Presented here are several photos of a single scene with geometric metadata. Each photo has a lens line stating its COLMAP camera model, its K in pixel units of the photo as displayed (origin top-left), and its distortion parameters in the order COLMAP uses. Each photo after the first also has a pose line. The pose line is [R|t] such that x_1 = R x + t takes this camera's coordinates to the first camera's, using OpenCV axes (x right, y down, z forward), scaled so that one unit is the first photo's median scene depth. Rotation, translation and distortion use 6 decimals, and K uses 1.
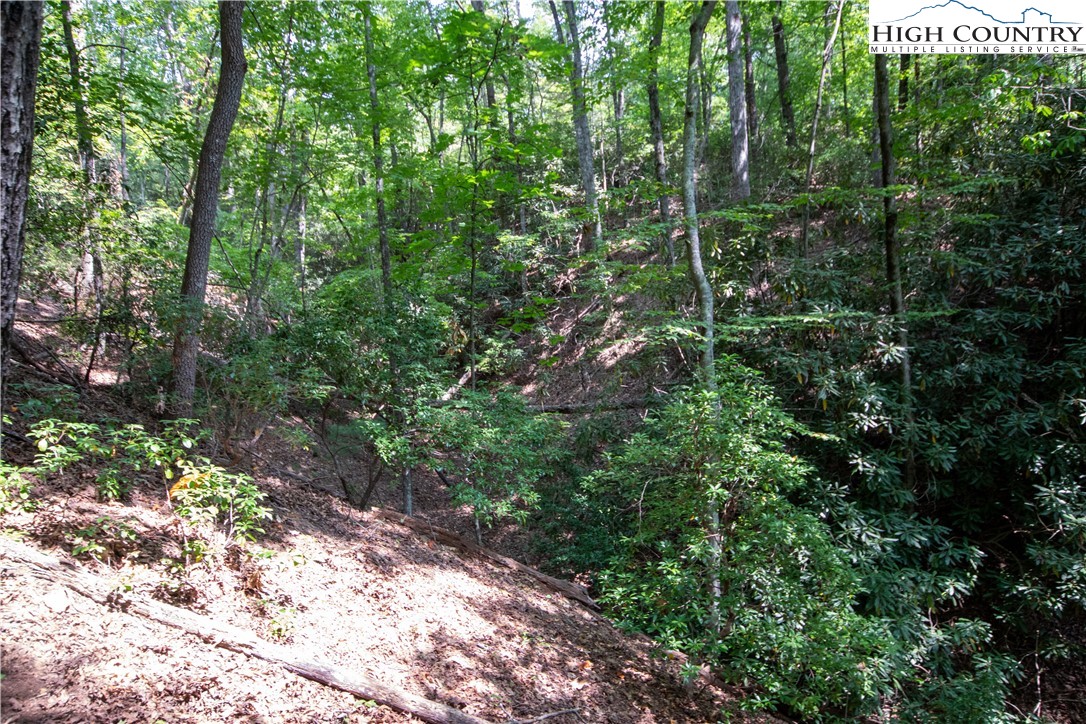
lens RADIAL K [[821.2, 0, 547.2], [0, 821.2, 362.8], [0, 0, 1]] dist [0.024200, 0.010131]
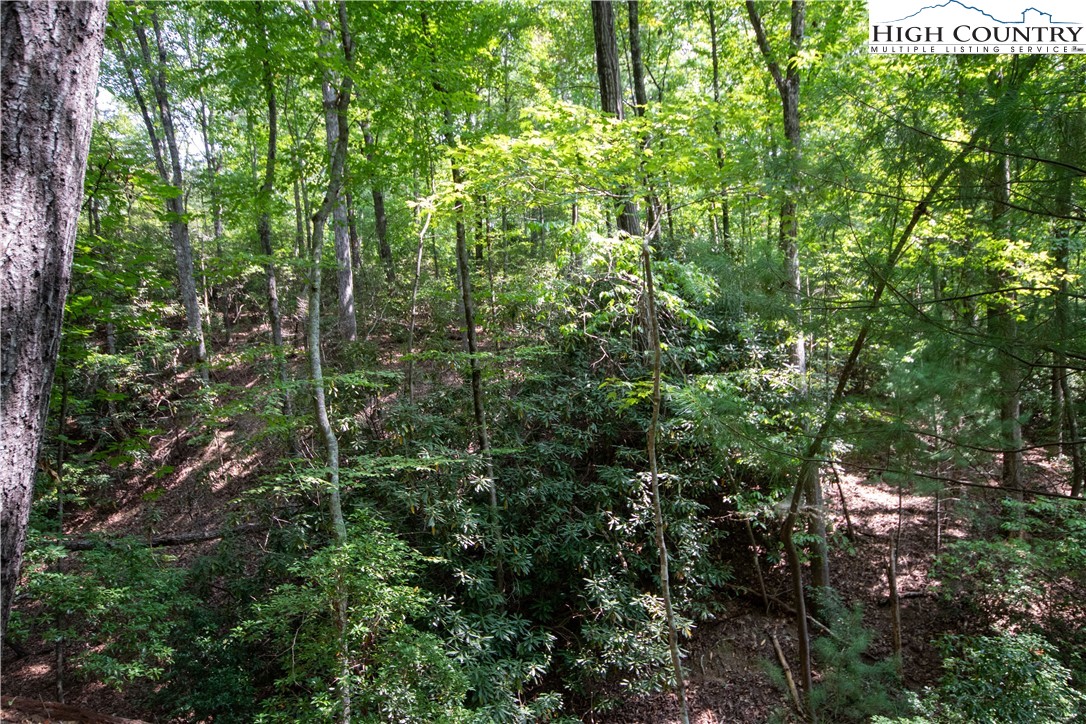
lens RADIAL K [[775.7, 0, 543.7], [0, 775.7, 361.4], [0, 0, 1]] dist [0.011094, 0.023259]
pose [[0.887846, 0.007482, 0.460079, -0.045212], [0.058481, 0.989925, -0.128954, -0.038058], [-0.456409, 0.141397, 0.878463, -0.109924]]
